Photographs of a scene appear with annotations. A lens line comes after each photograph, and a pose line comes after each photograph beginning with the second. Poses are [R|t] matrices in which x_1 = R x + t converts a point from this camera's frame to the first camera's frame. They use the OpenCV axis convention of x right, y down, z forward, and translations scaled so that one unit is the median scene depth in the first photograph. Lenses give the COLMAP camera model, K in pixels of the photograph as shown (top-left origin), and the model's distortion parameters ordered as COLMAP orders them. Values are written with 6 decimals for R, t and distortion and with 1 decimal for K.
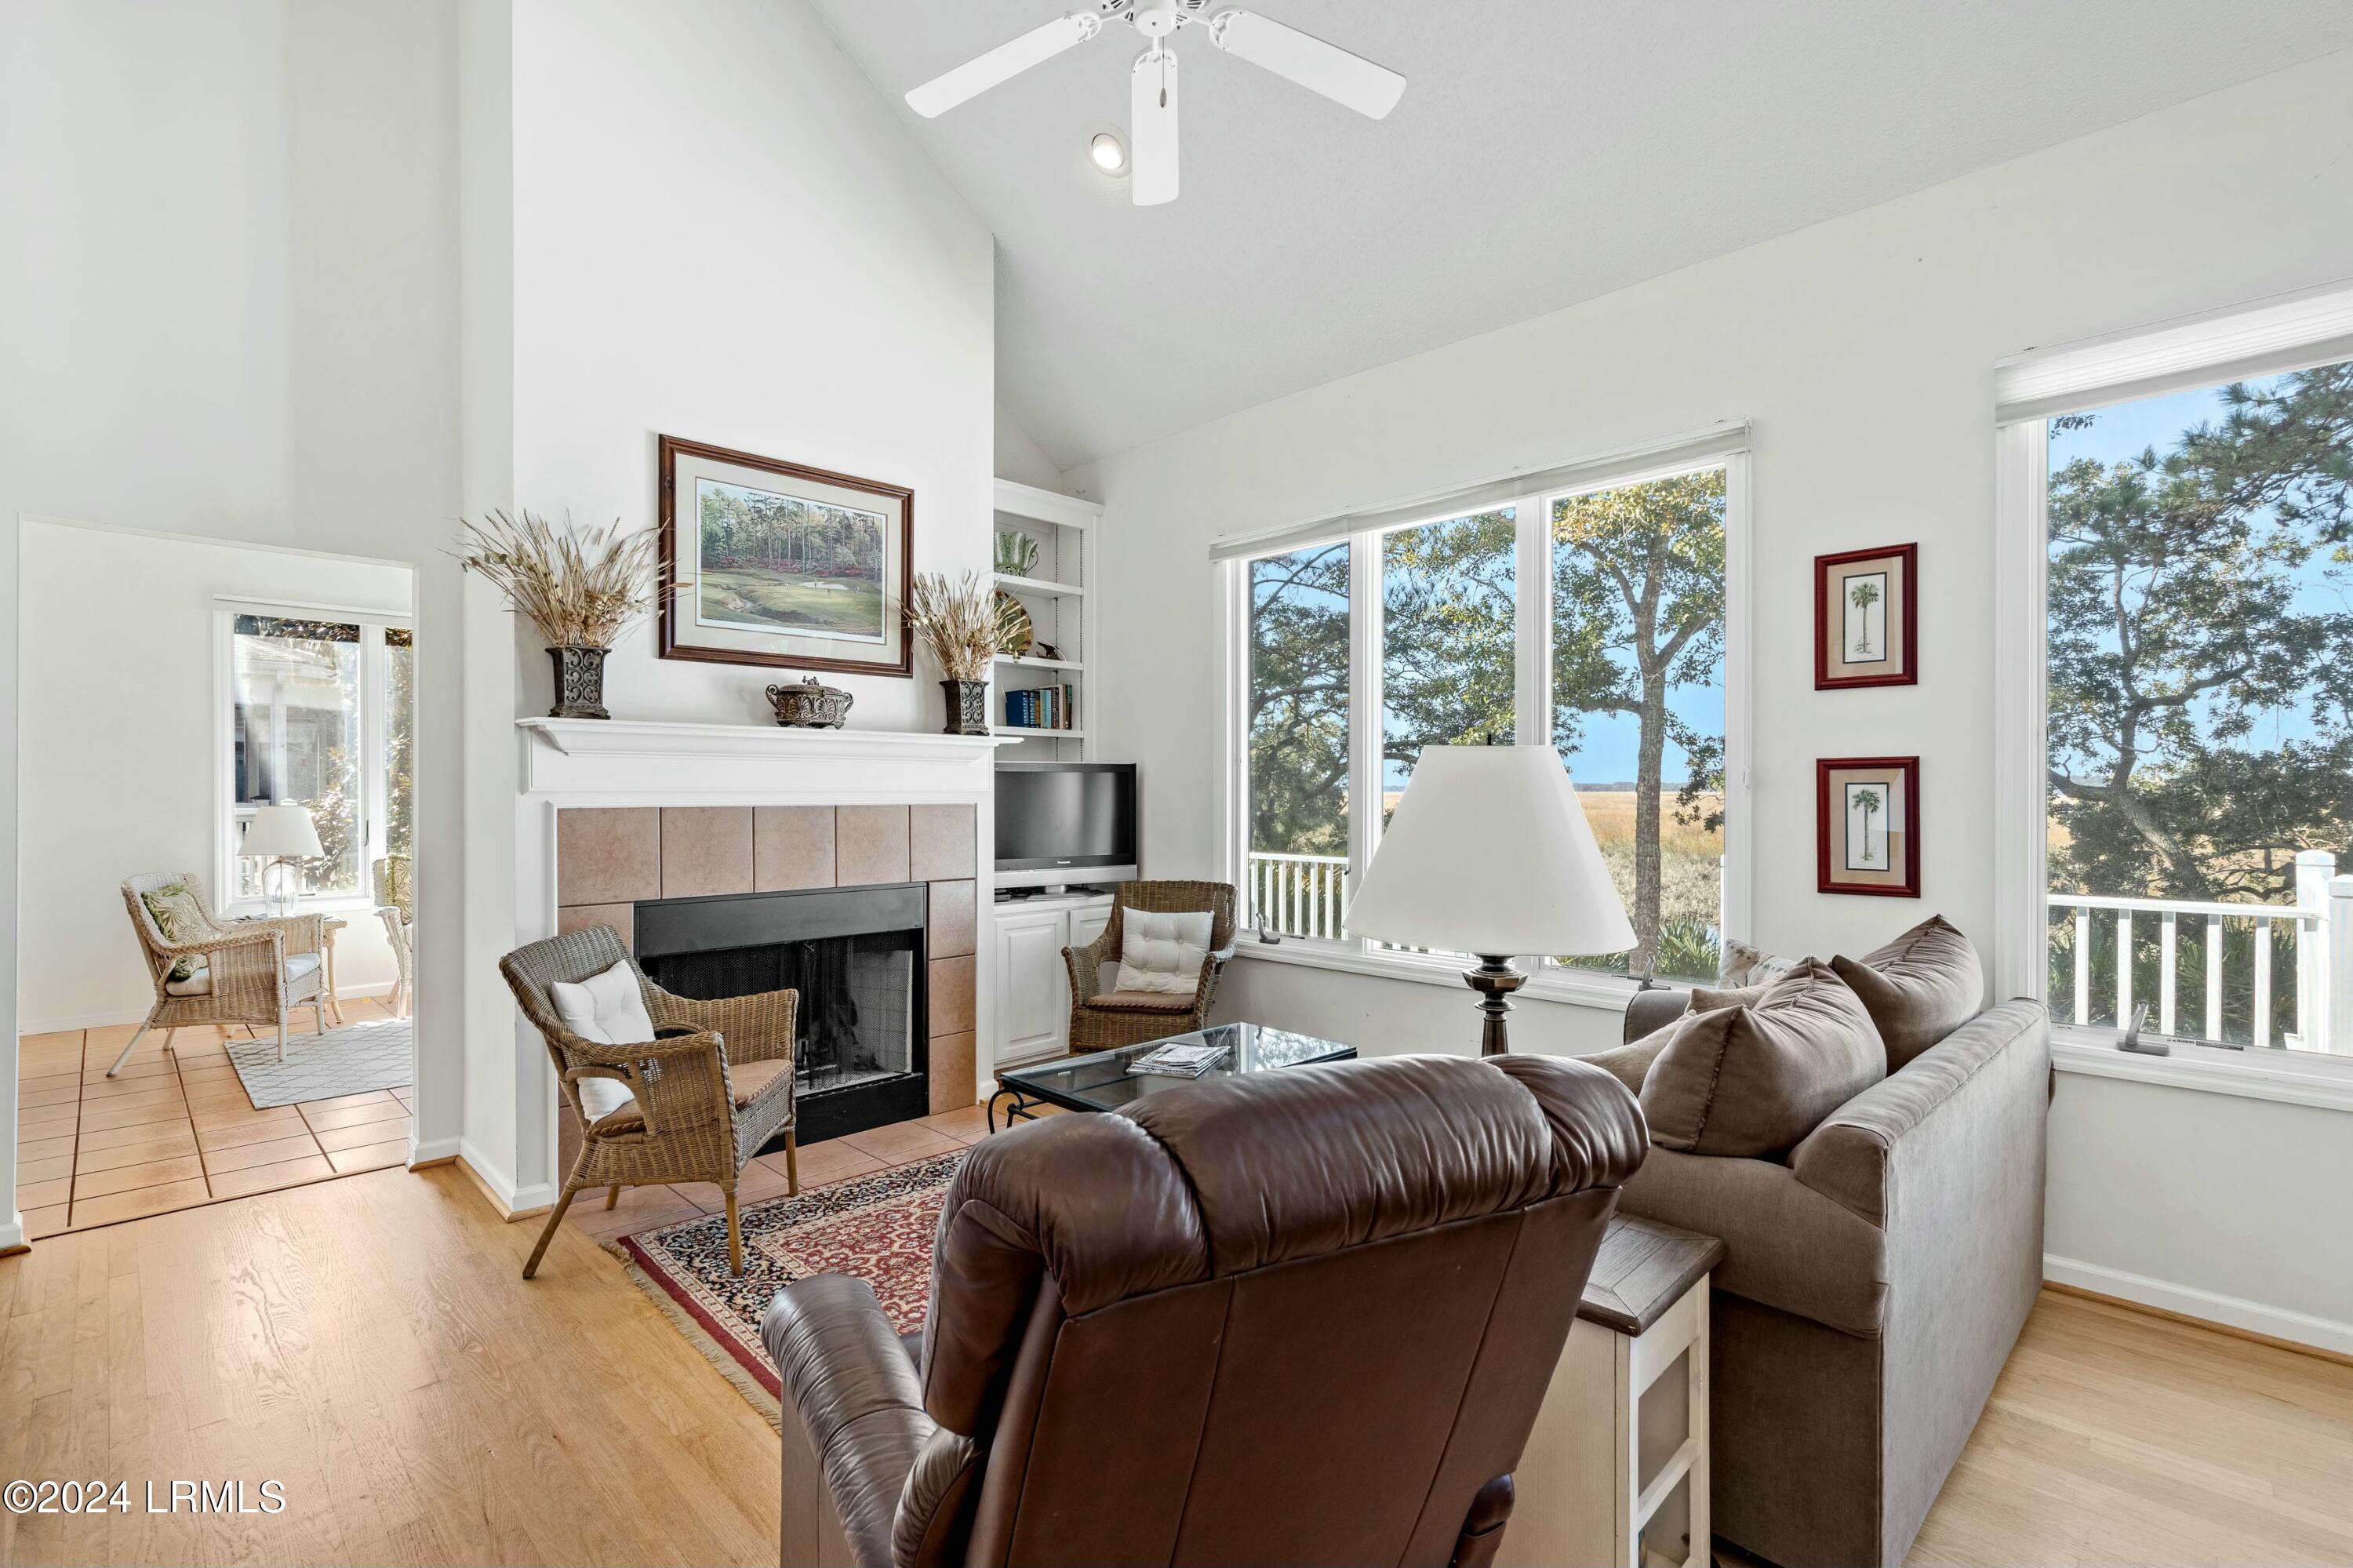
lens RADIAL K [[1060.5, 0, 1171.1], [0, 1060.5, 796.6], [0, 0, 1]] dist [-0.007760, 0.004220]
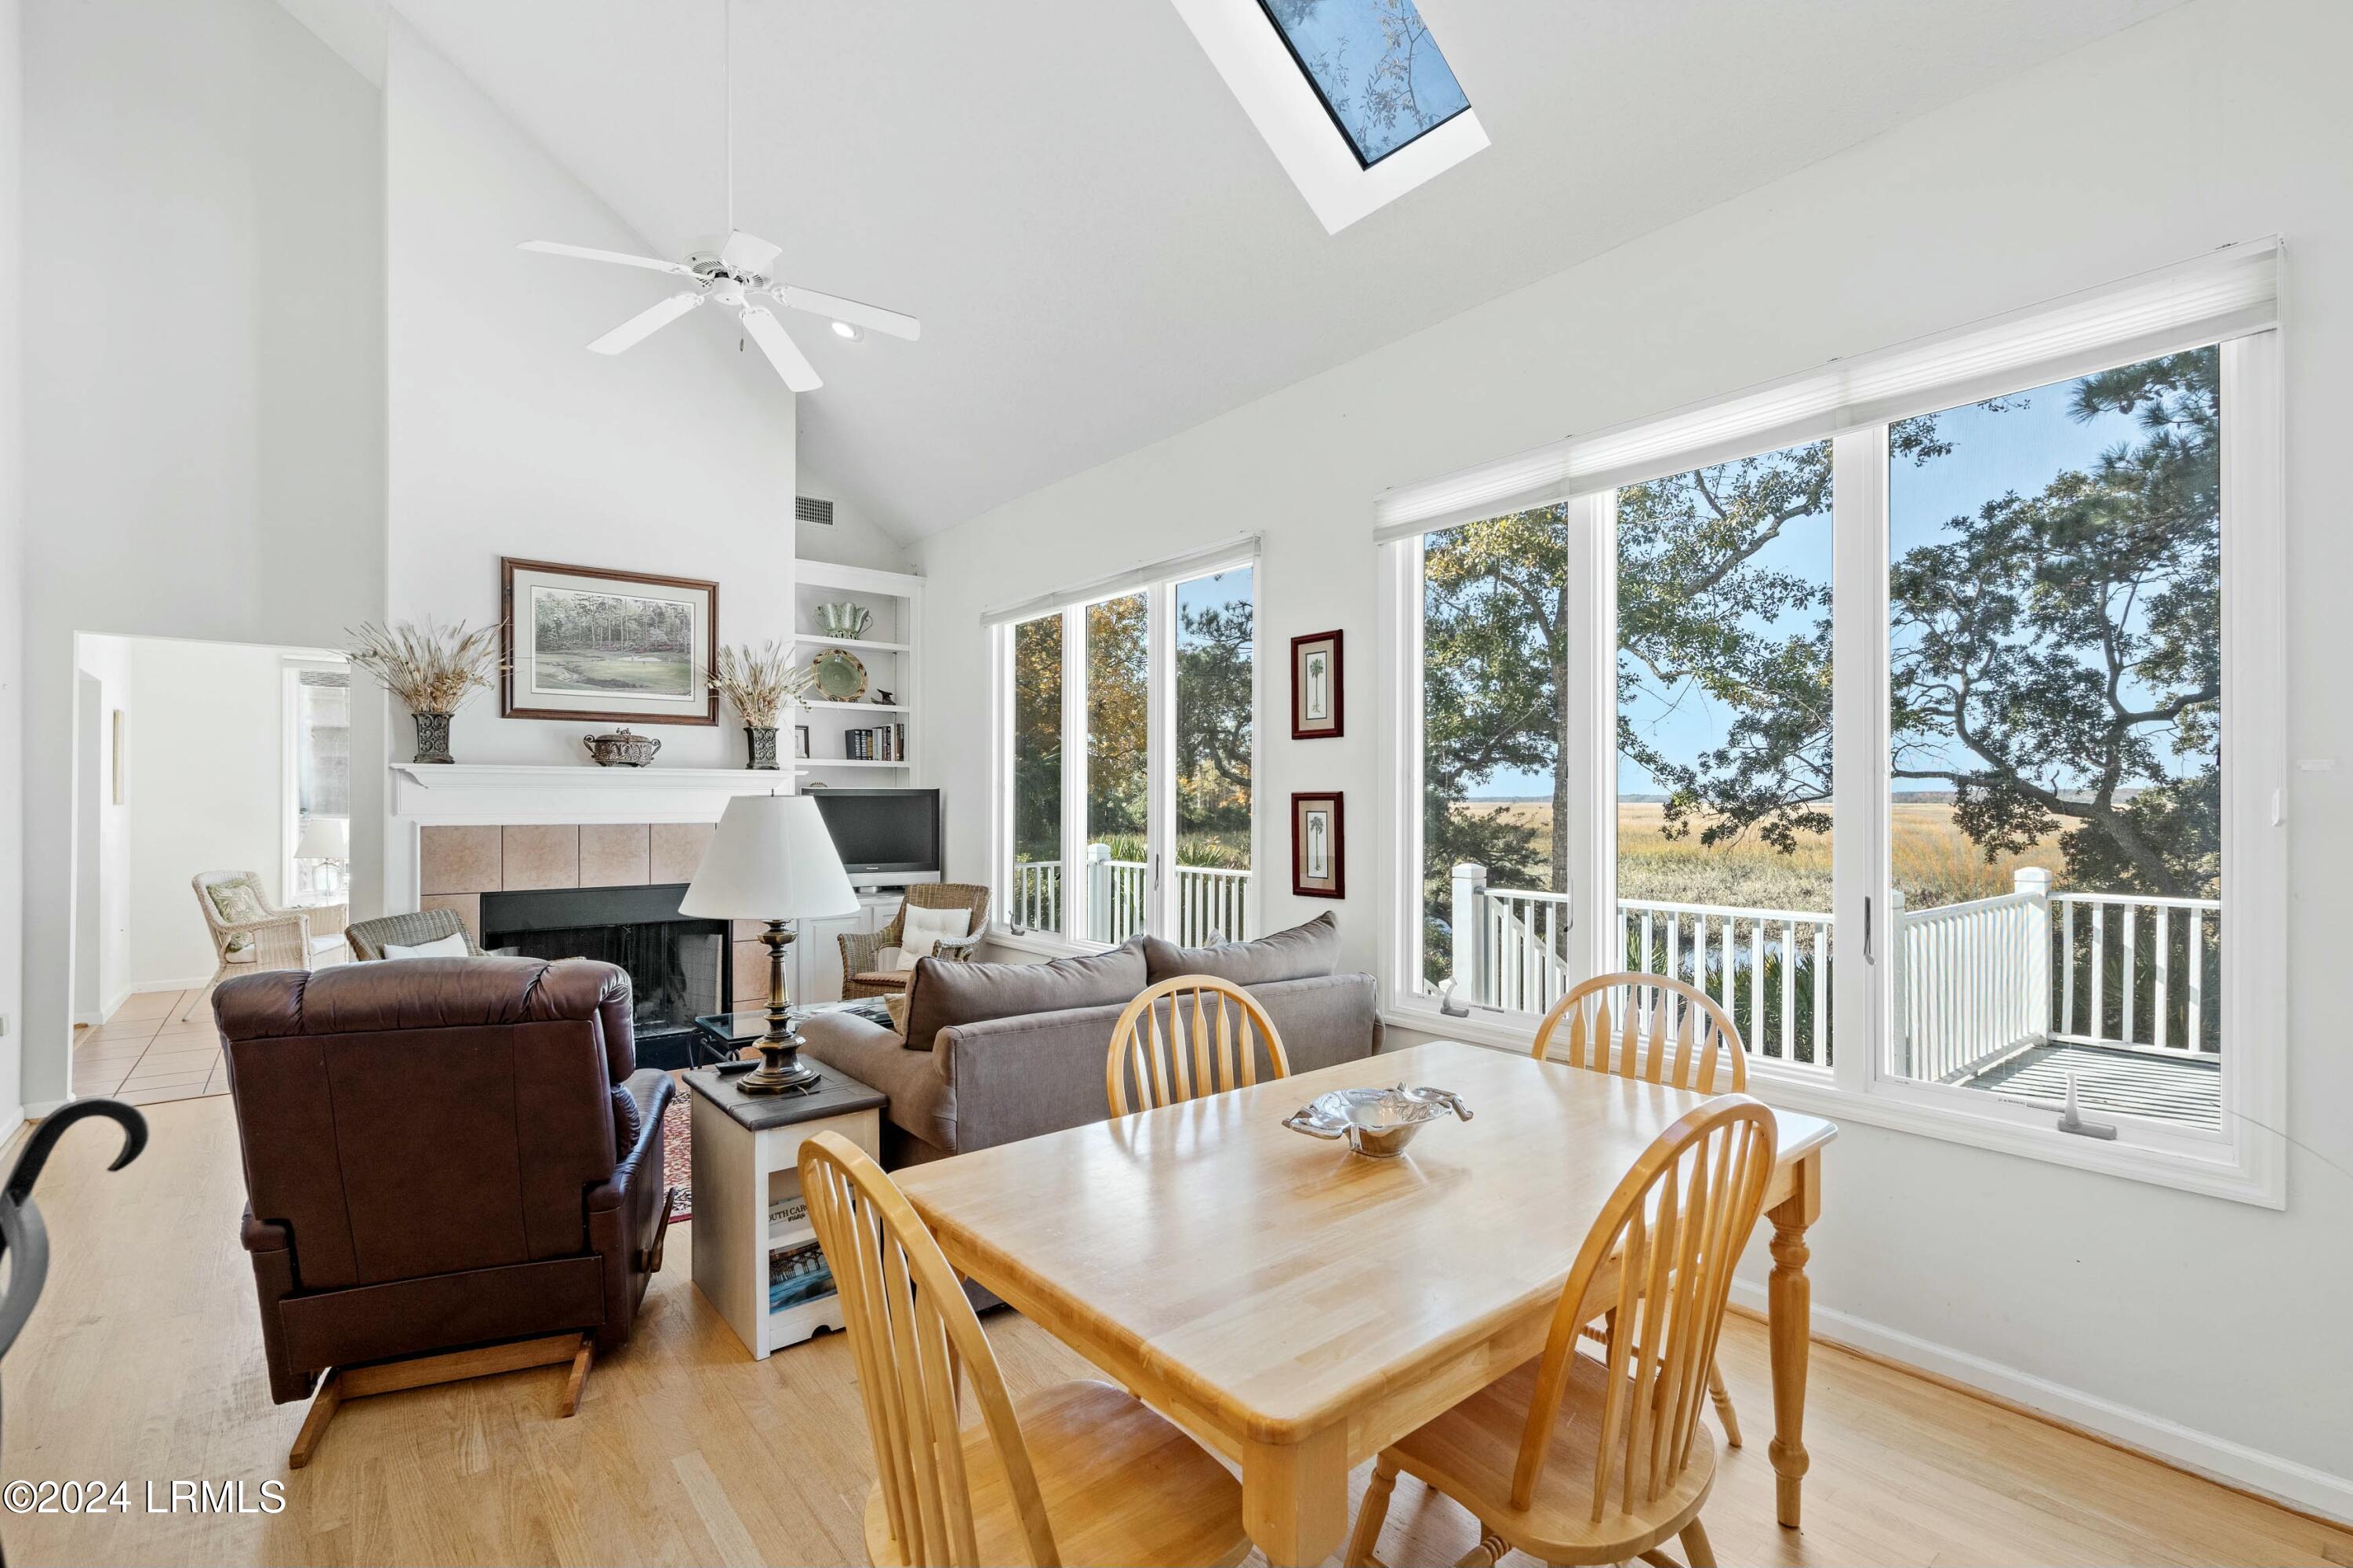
lens RADIAL K [[1064.3, 0, 1181.0], [0, 1064.3, 802.0], [0, 0, 1]] dist [-0.002602, -0.000208]
pose [[0.994167, 0.001583, -0.107840, 0.487261], [-0.002149, 0.999985, -0.005133, -0.013055], [0.107830, 0.005335, 0.994155, -0.255159]]
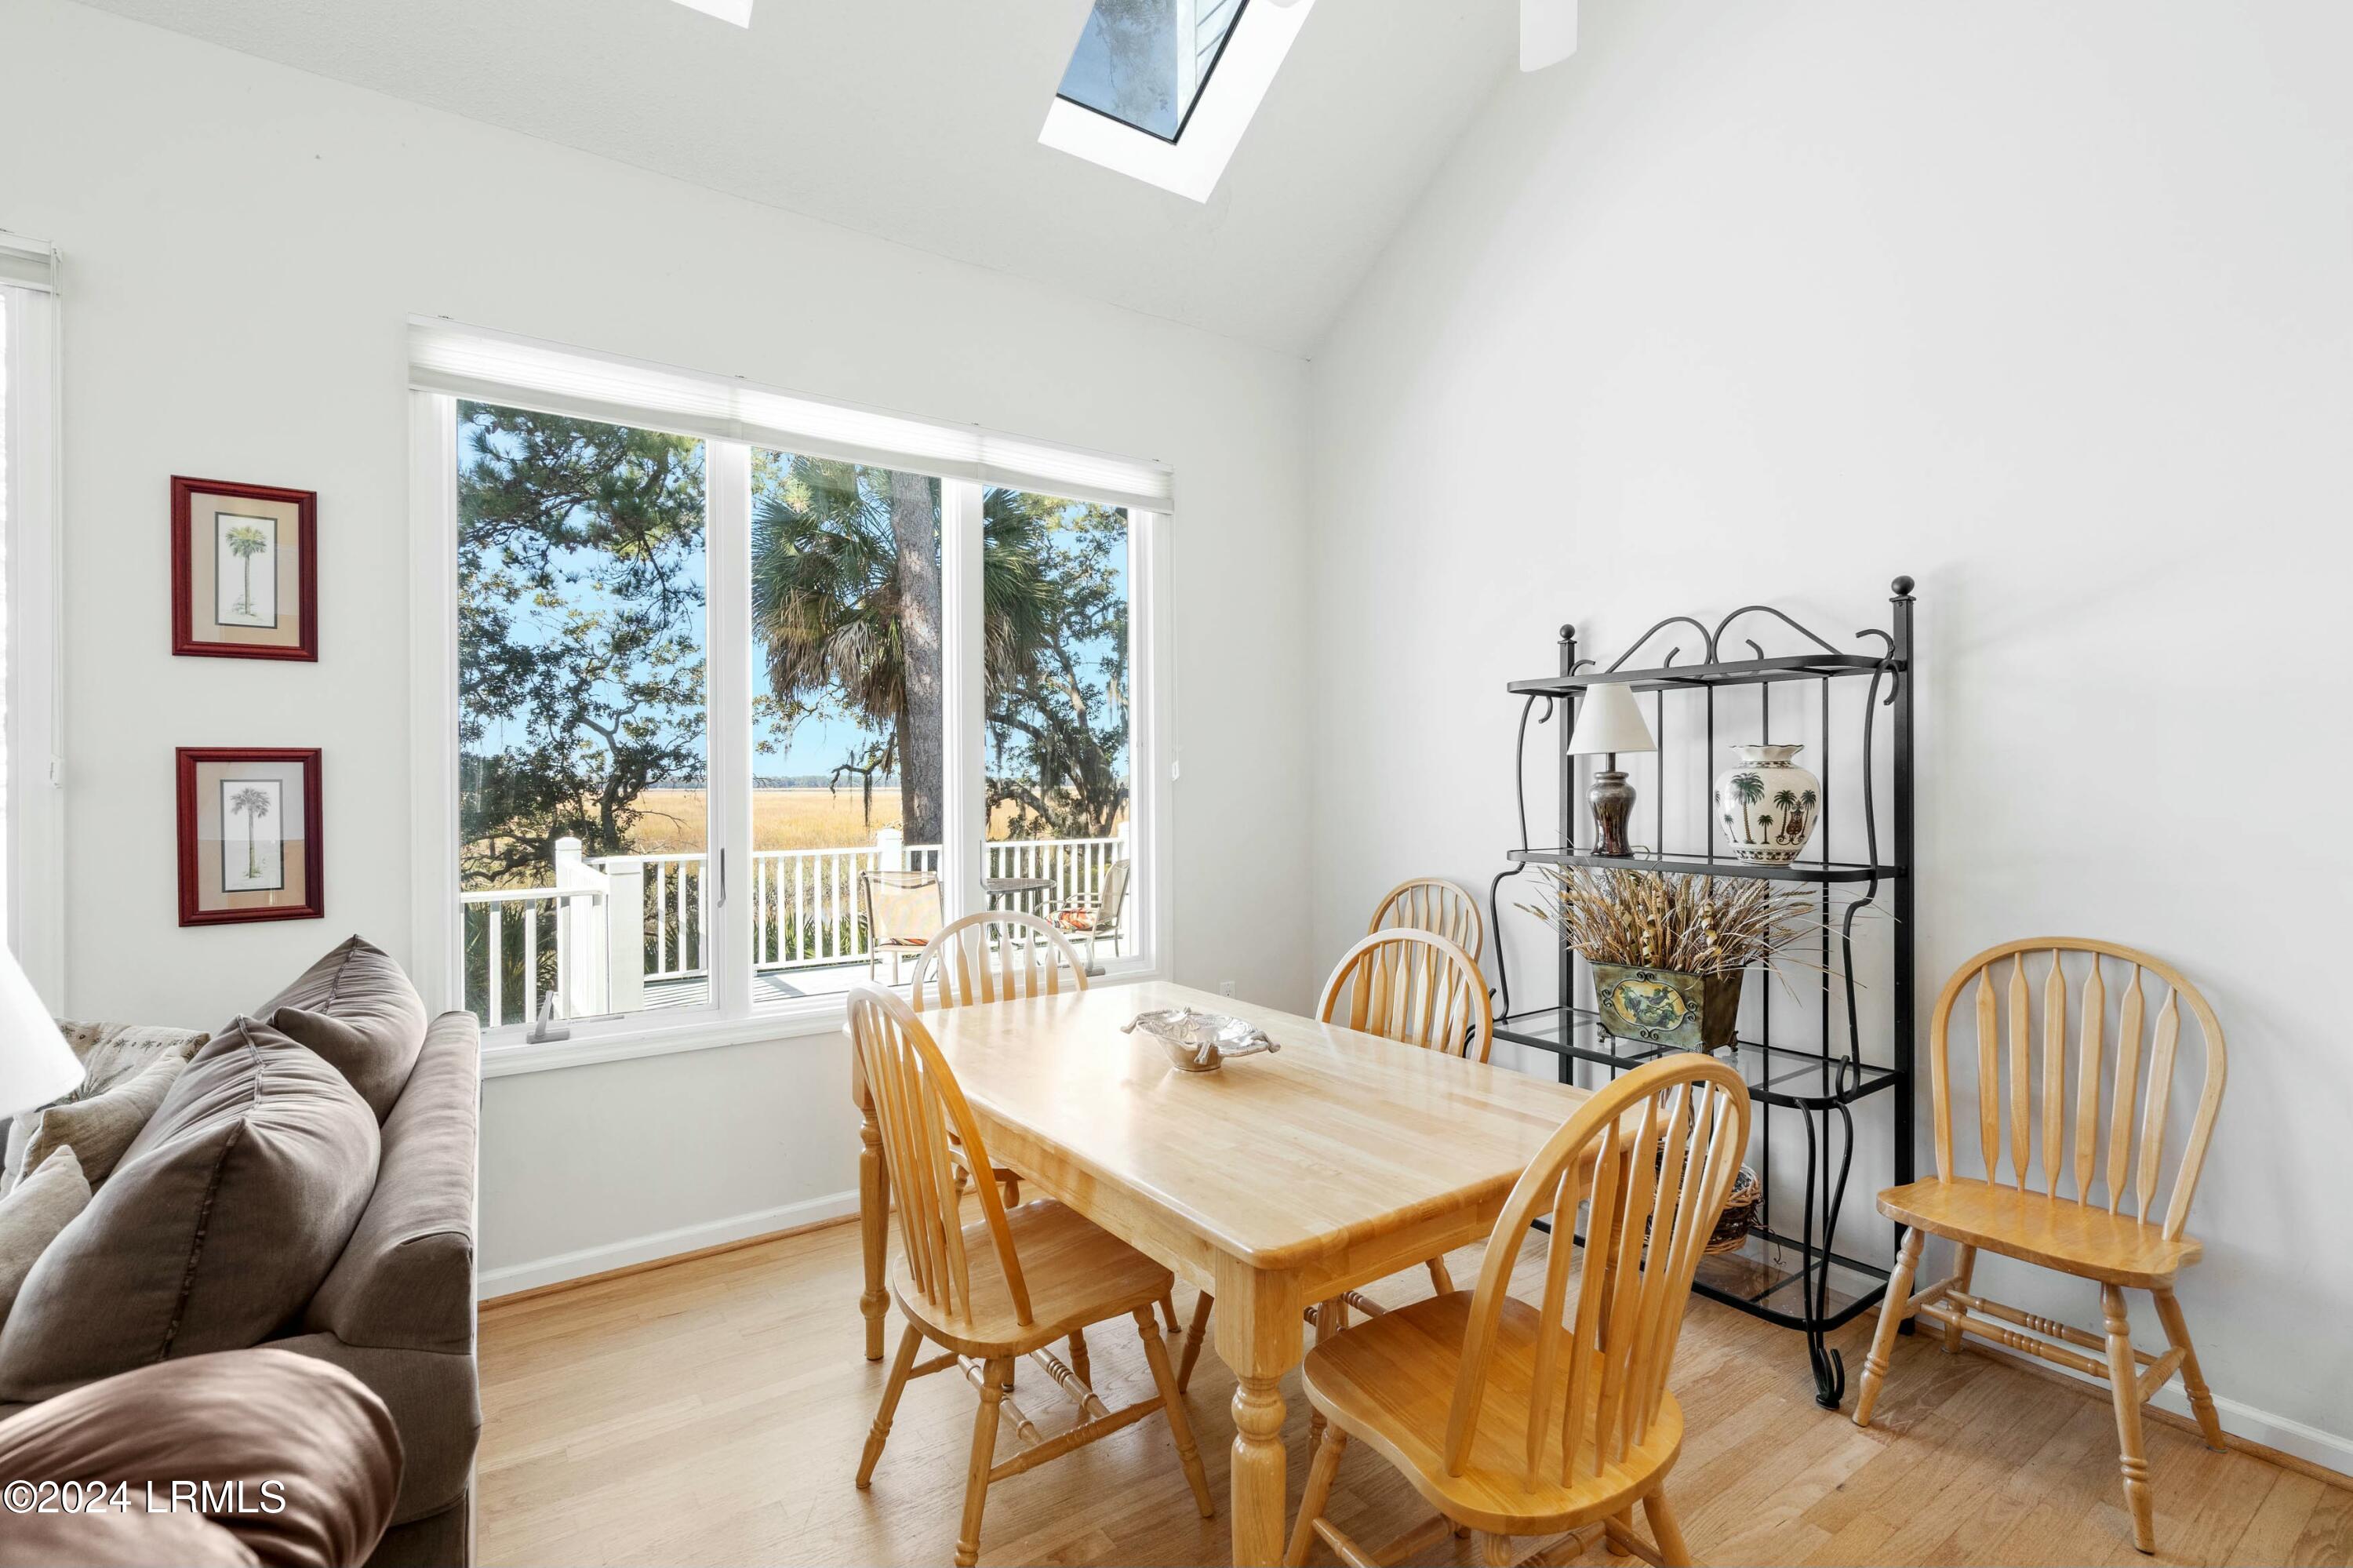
lens RADIAL K [[1071.3, 0, 1169.6], [0, 1071.3, 784.5], [0, 0, 1]] dist [-0.001302, 0.000460]
pose [[0.182109, -0.000220, 0.983278, -0.001994], [0.010763, 0.999941, -0.001769, -0.000654], [-0.983219, 0.010905, 0.182101, 0.139808]]
